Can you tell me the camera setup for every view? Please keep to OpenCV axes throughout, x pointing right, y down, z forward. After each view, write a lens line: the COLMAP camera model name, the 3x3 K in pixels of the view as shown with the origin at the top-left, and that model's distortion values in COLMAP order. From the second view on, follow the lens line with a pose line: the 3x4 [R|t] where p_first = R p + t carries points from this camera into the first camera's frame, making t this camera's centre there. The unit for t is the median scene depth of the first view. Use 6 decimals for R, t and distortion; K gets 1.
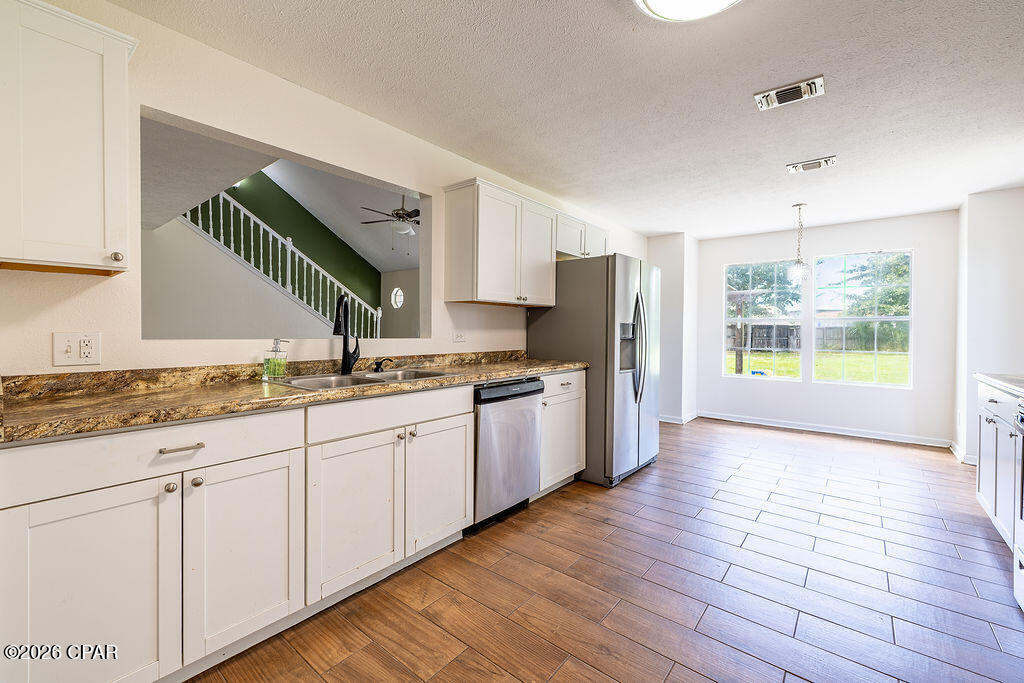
lens RADIAL K [[429.9, 0, 512.5], [0, 429.9, 331.6], [0, 0, 1]] dist [-0.000074, 0.000018]
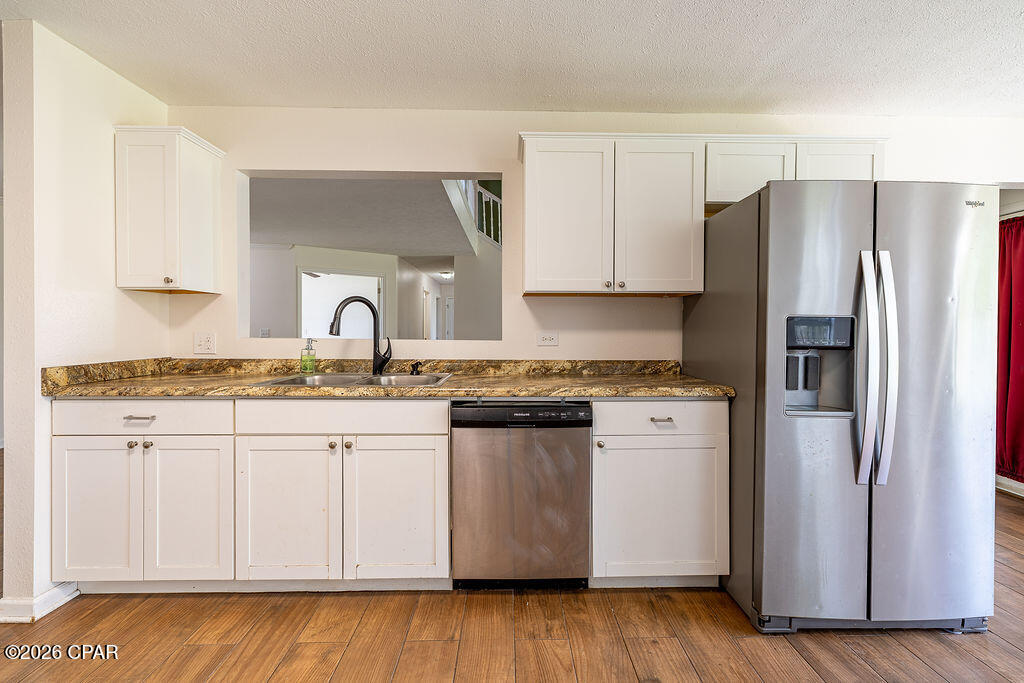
lens RADIAL K [[429.9, 0, 512.5], [0, 429.9, 331.6], [0, 0, 1]] dist [-0.000074, 0.000018]
pose [[0.647708, -0.000693, -0.761889, 0.570175], [-0.003560, 0.999986, -0.003936, 0.001294], [0.761881, 0.005262, 0.647696, 0.567583]]
